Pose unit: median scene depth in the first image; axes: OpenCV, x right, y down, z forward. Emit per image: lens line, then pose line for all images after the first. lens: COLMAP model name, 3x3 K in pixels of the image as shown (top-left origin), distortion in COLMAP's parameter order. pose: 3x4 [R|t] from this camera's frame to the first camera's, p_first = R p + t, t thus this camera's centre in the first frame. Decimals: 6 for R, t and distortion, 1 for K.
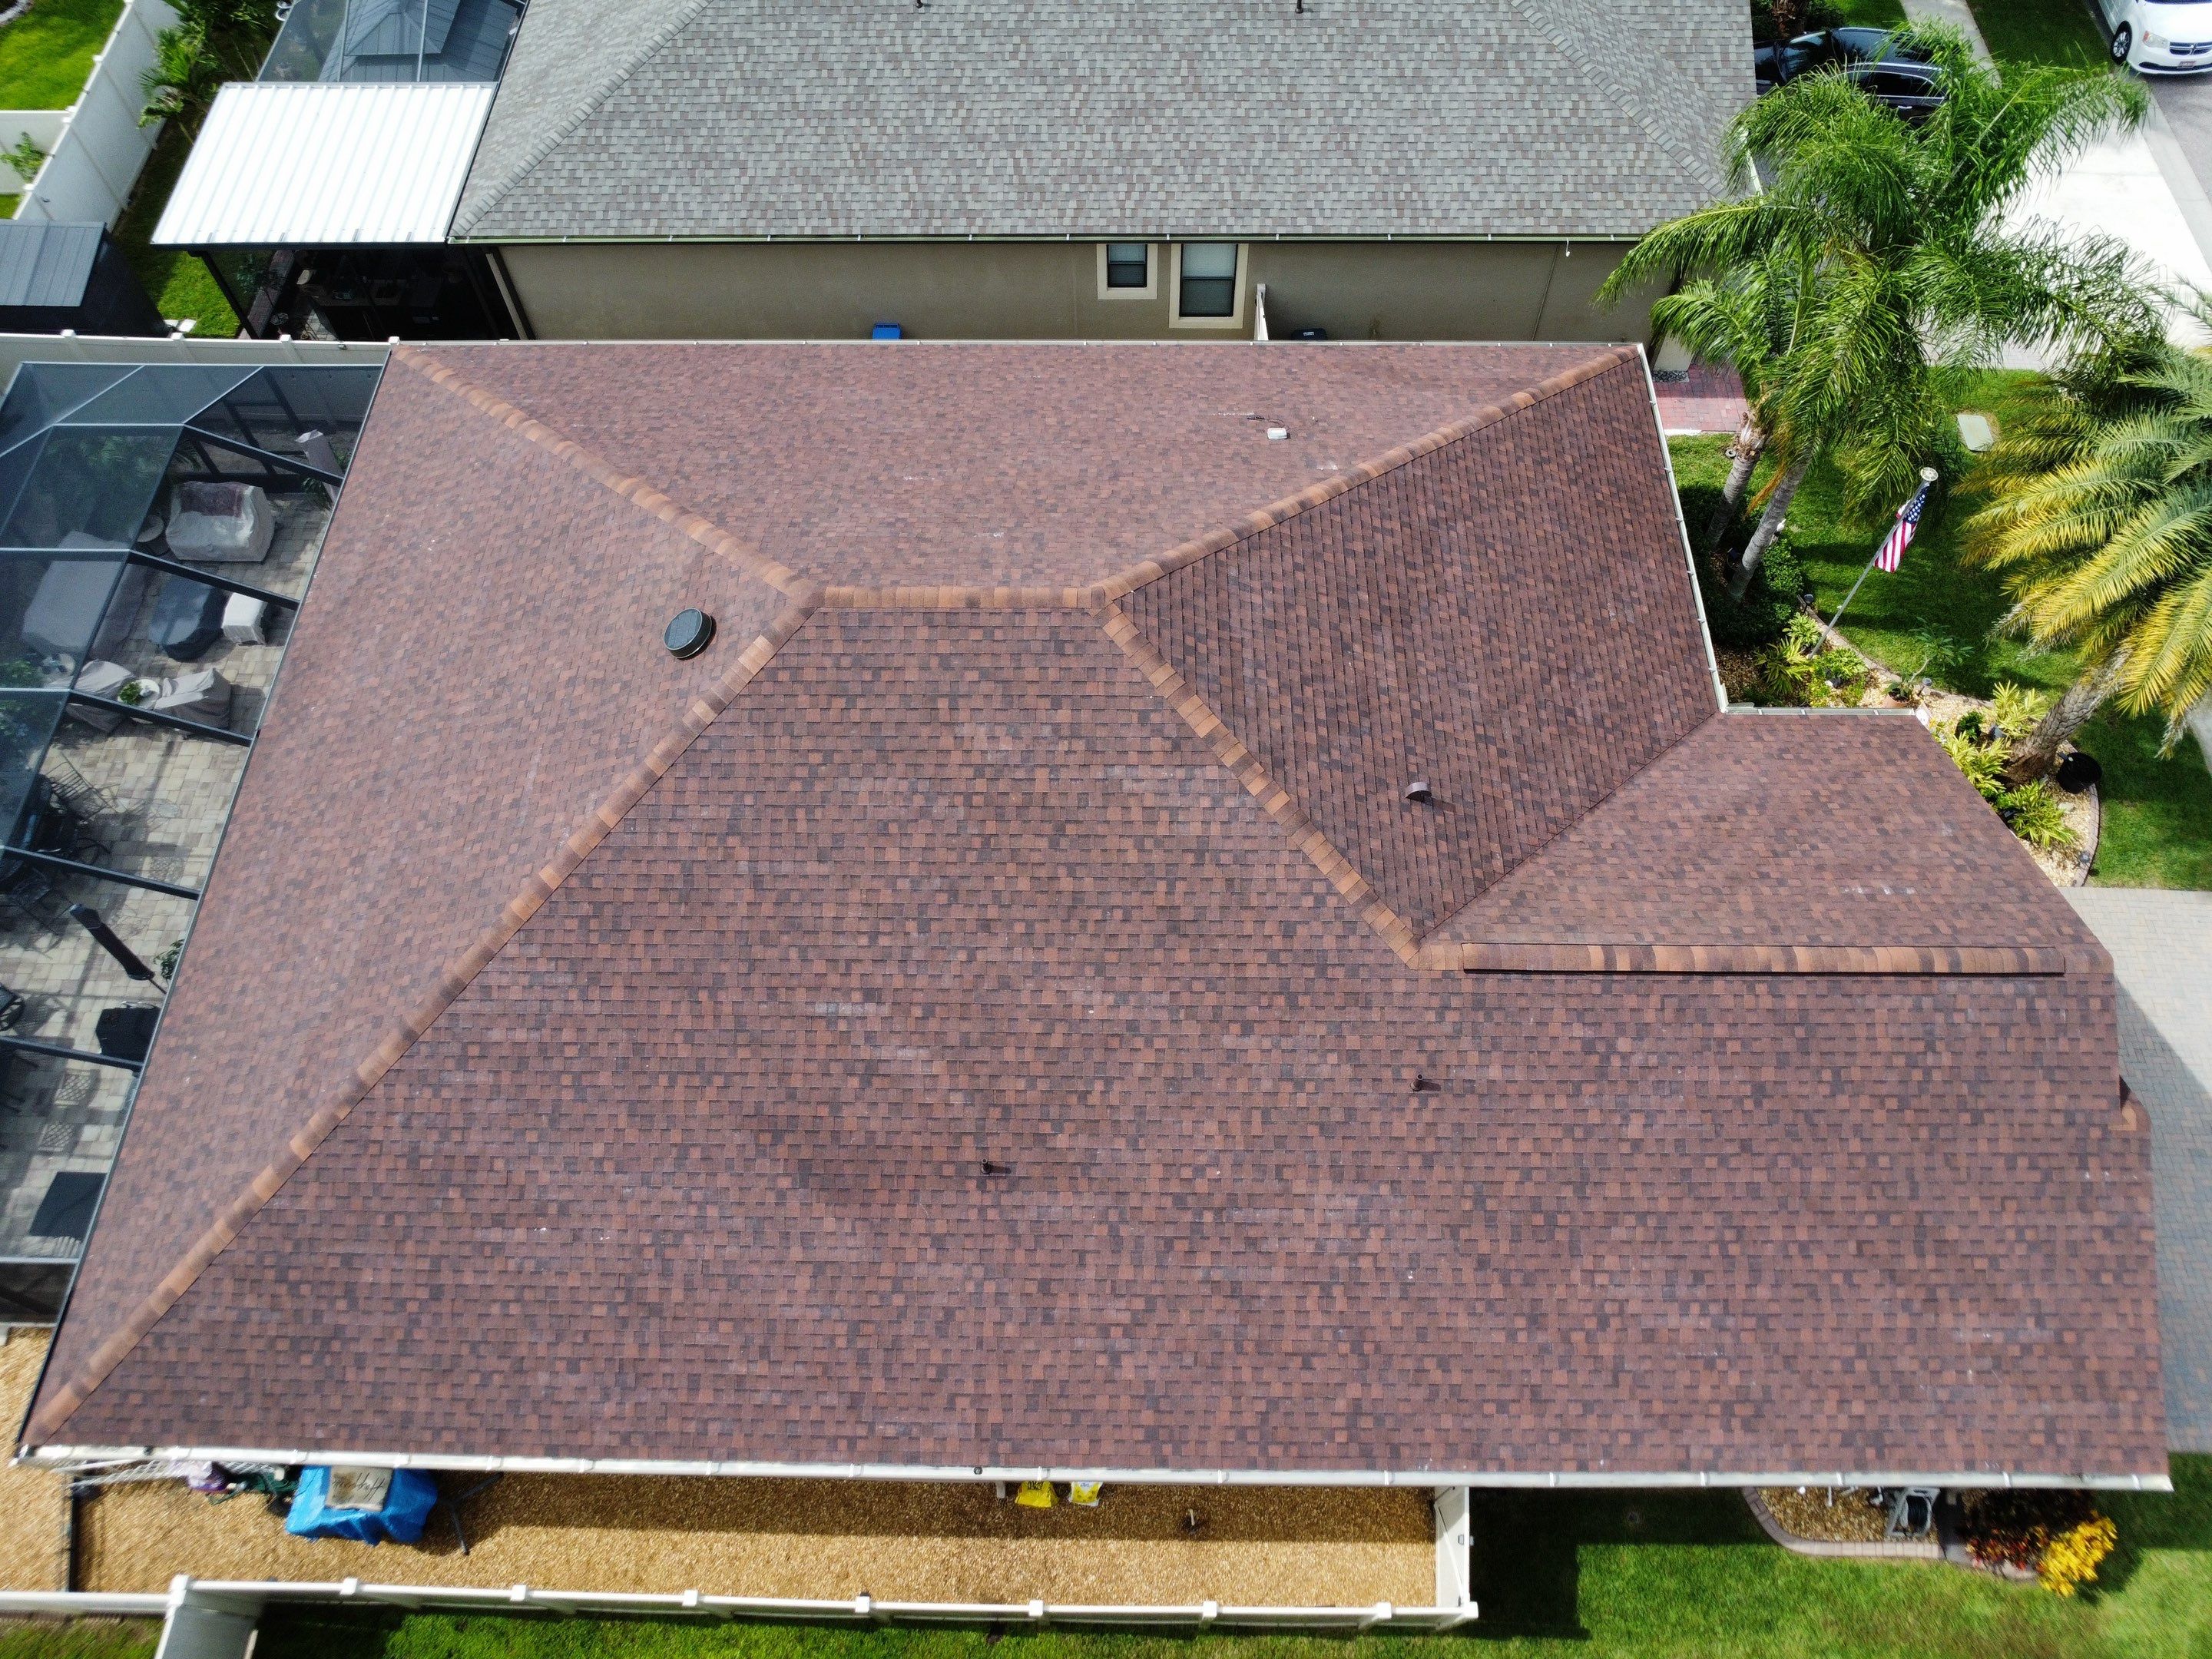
lens RADIAL K [[1597.3, 0, 1108.0], [0, 1597.3, 823.9], [0, 0, 1]] dist [-0.025288, -0.010137]
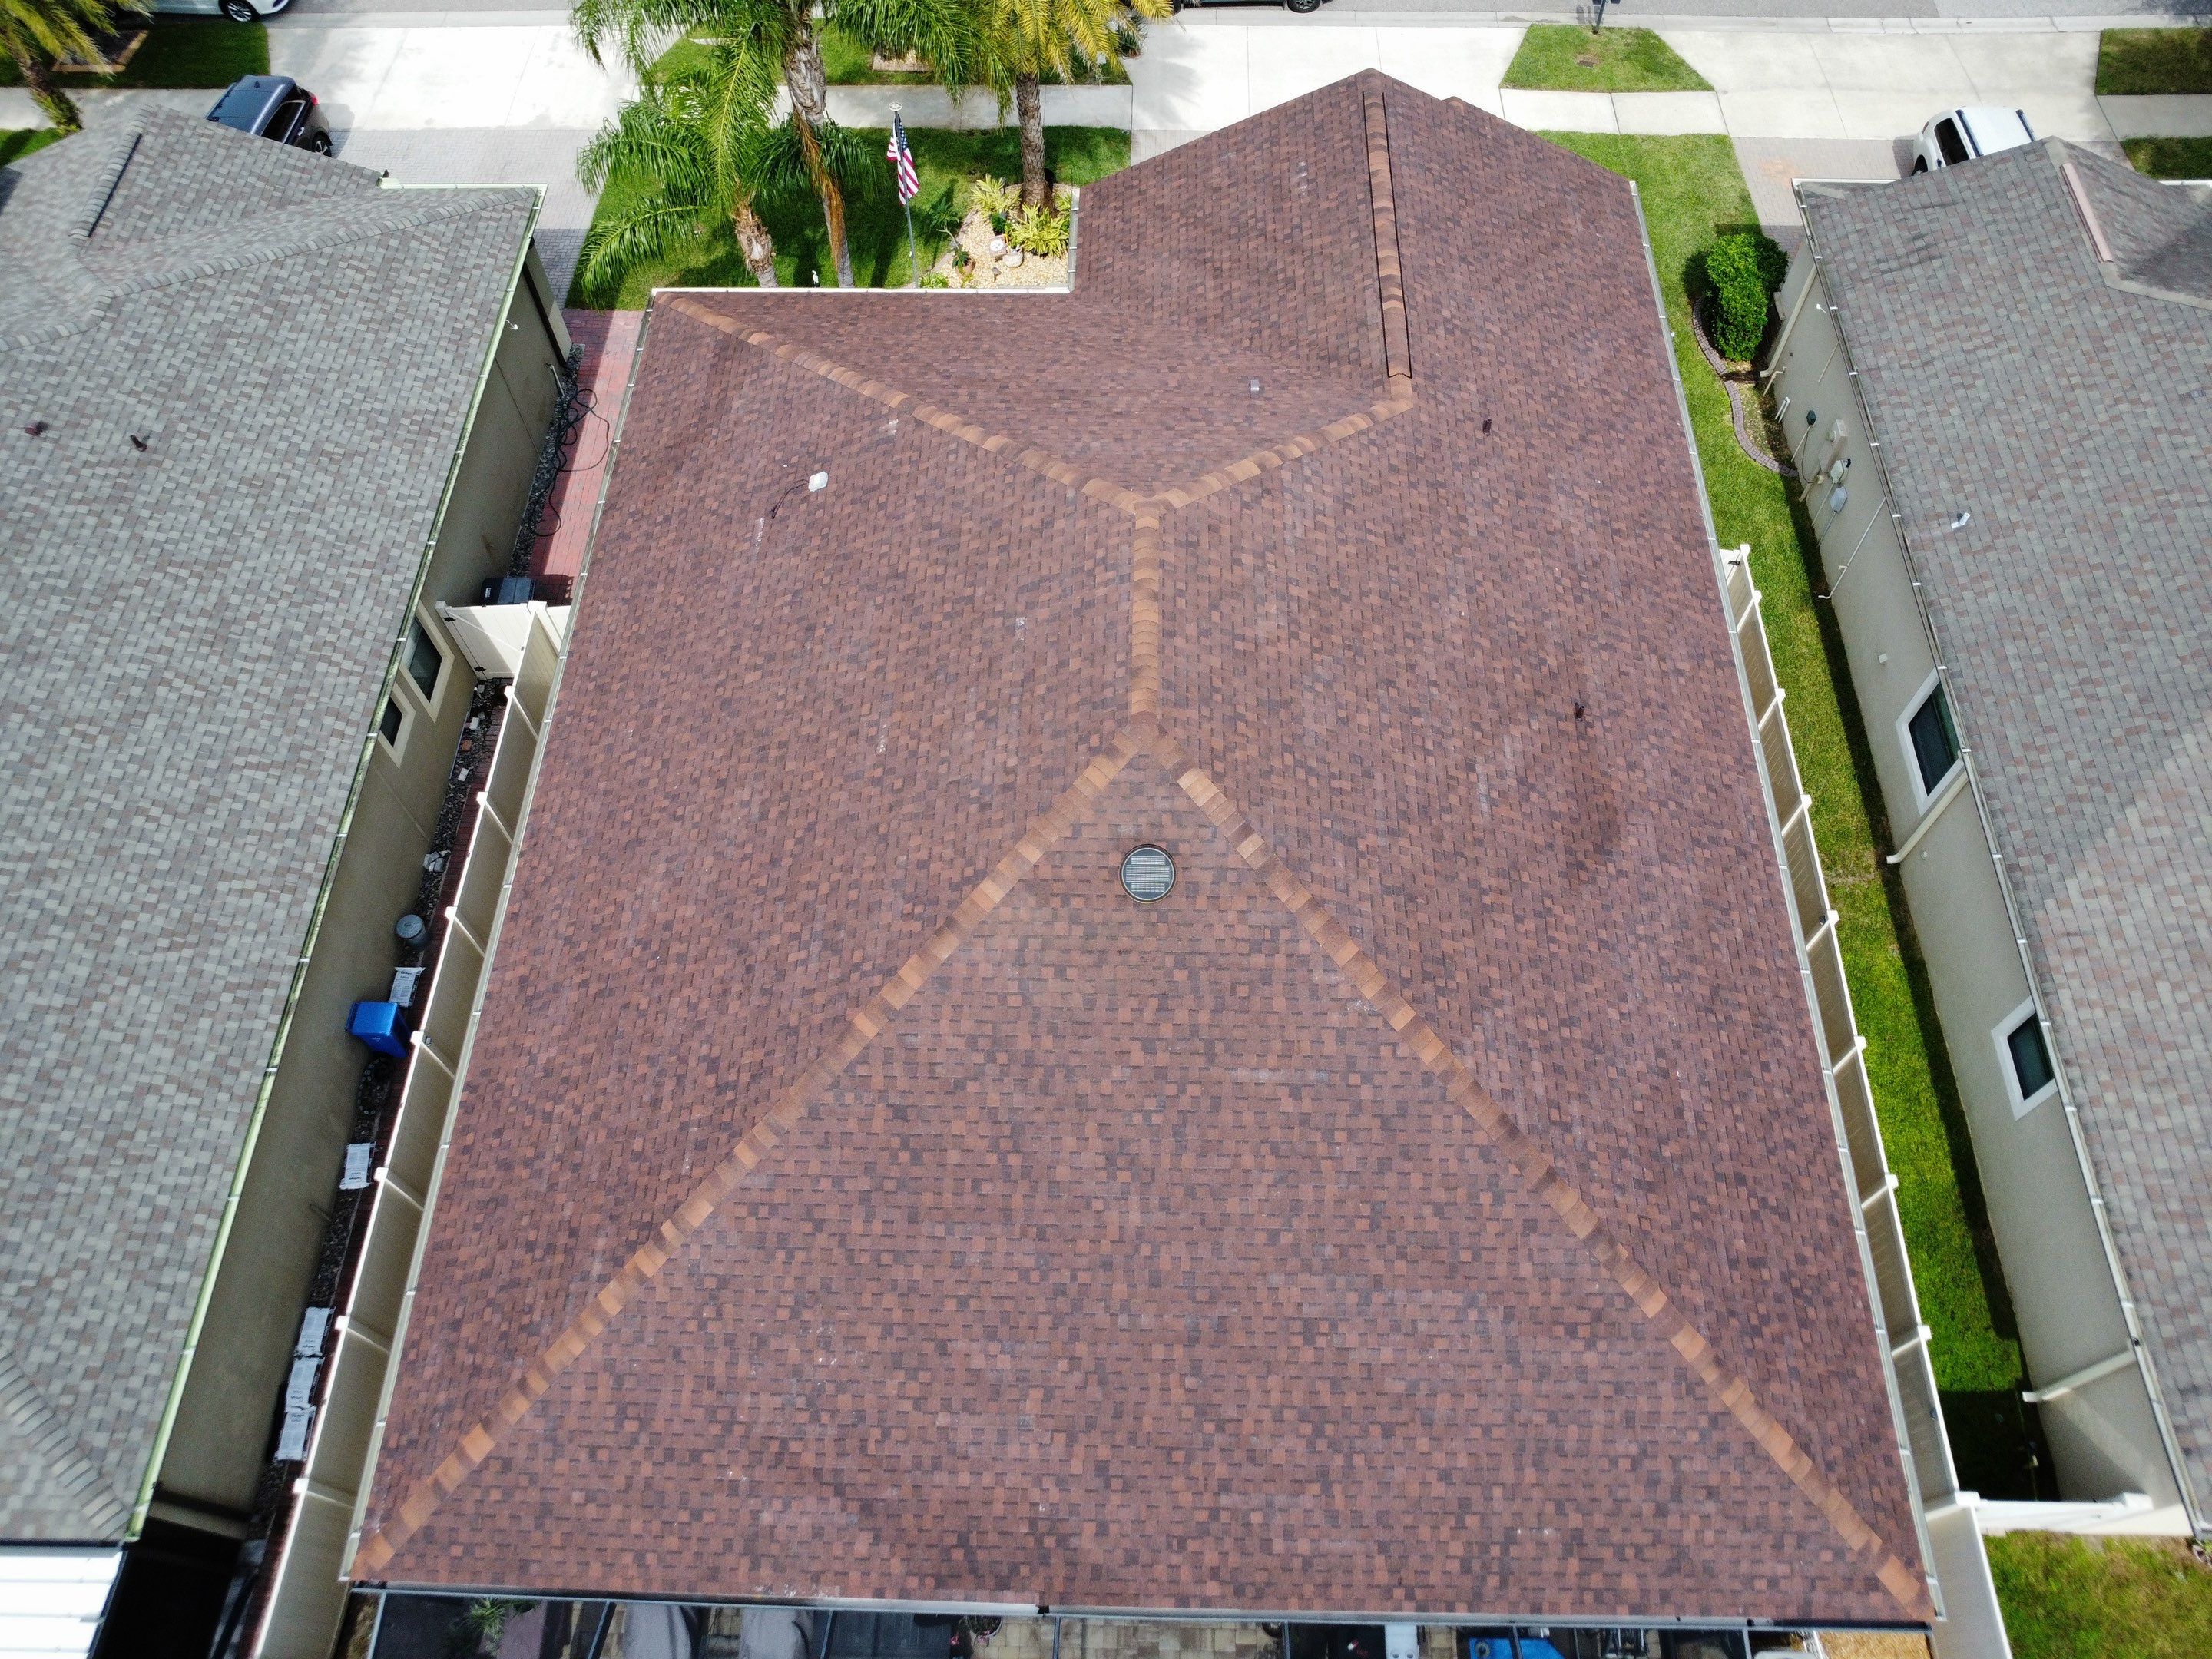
lens RADIAL K [[1597.3, 0, 1105.0], [0, 1597.3, 829.6], [0, 0, 1]] dist [-0.025288, -0.010137]
pose [[0.010286, -0.856418, 0.516181, -0.733019], [0.867091, 0.264747, 0.421973, -0.550247], [-0.498043, 0.443235, 0.745316, 0.298571]]
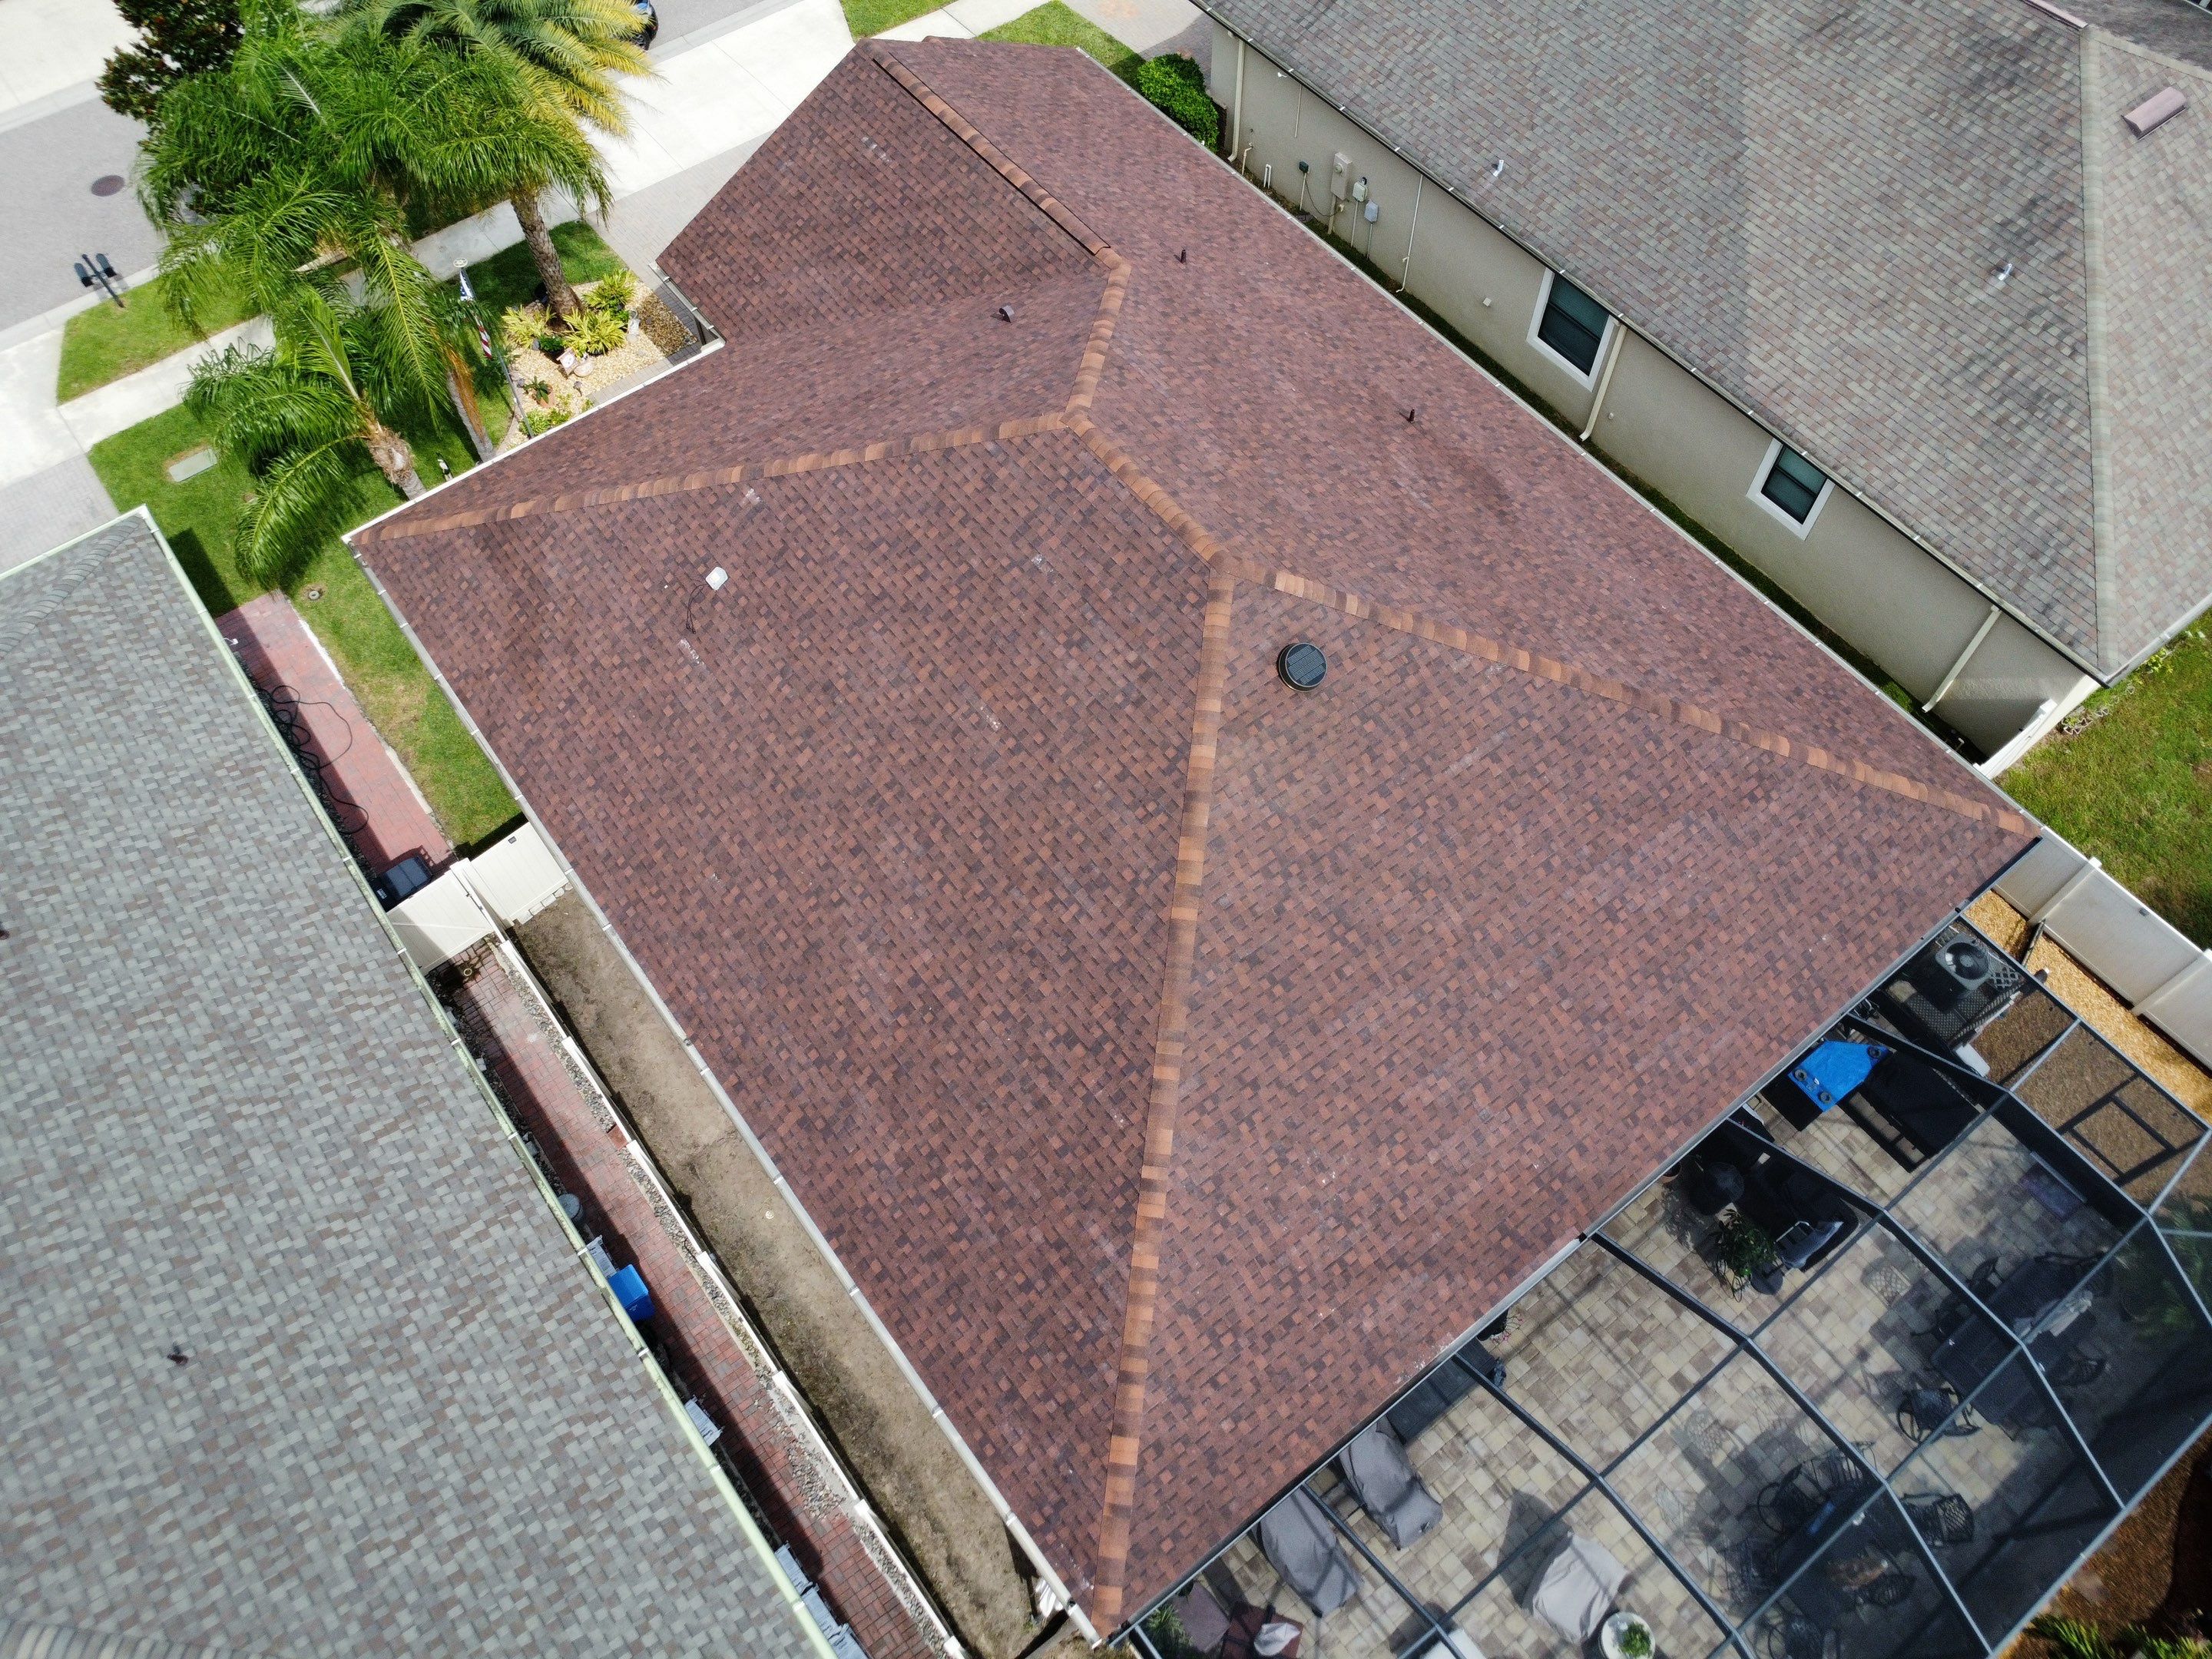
lens RADIAL K [[1597.3, 0, 1108.2], [0, 1597.3, 830.0], [0, 0, 1]] dist [-0.025288, -0.010137]
pose [[-0.619876, -0.668331, 0.411201, -0.705913], [0.682541, -0.200674, 0.702757, -1.001261], [-0.387157, 0.716284, 0.580557, 0.503435]]
